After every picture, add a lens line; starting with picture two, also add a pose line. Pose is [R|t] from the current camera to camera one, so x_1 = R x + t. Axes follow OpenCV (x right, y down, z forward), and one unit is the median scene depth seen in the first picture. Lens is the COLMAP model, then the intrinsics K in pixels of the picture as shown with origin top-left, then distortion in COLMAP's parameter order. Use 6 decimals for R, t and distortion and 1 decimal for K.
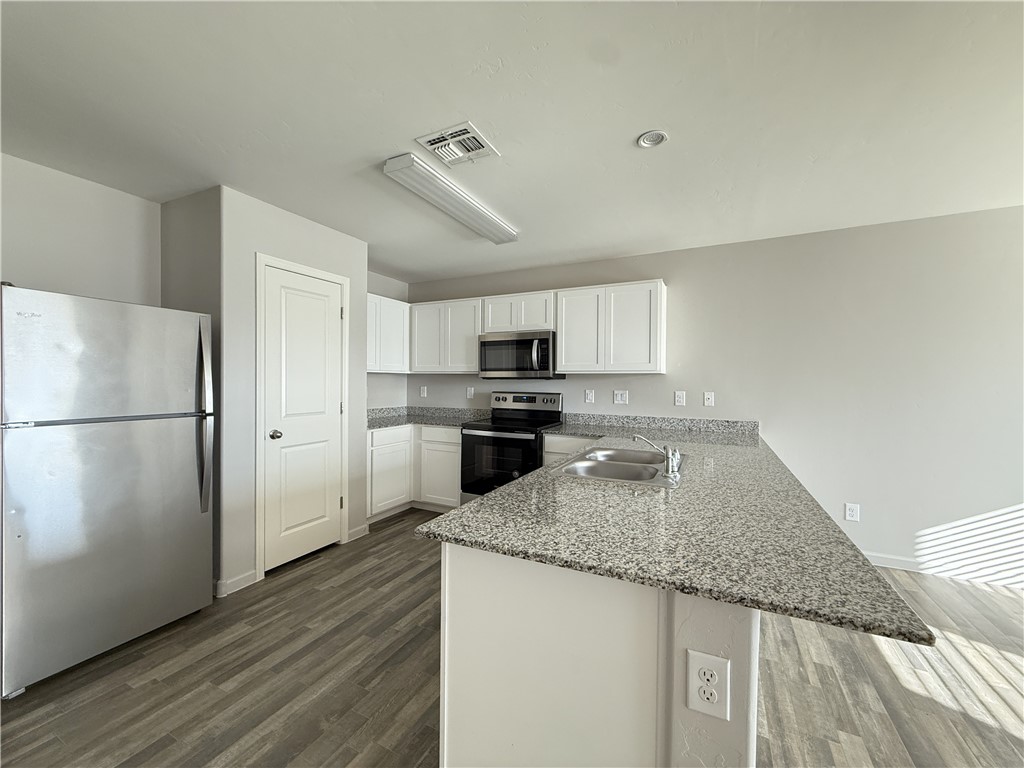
lens RADIAL K [[408.5, 0, 510.5], [0, 408.5, 382.6], [0, 0, 1]] dist [-0.004051, 0.000935]
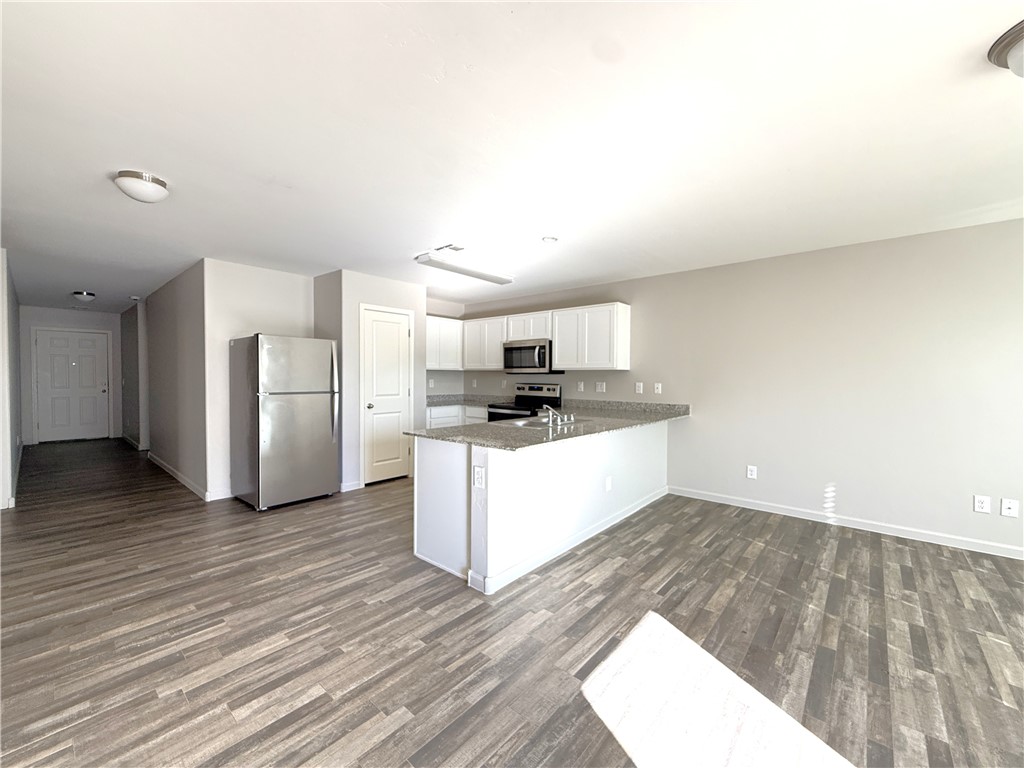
lens RADIAL K [[408.5, 0, 514.2], [0, 408.5, 384.7], [0, 0, 1]] dist [-0.004051, 0.000935]
pose [[0.971313, 0.003827, -0.237772, 0.339382], [-0.000617, 0.999908, 0.013572, 0.009753], [0.237802, -0.013036, 0.971226, -0.424676]]
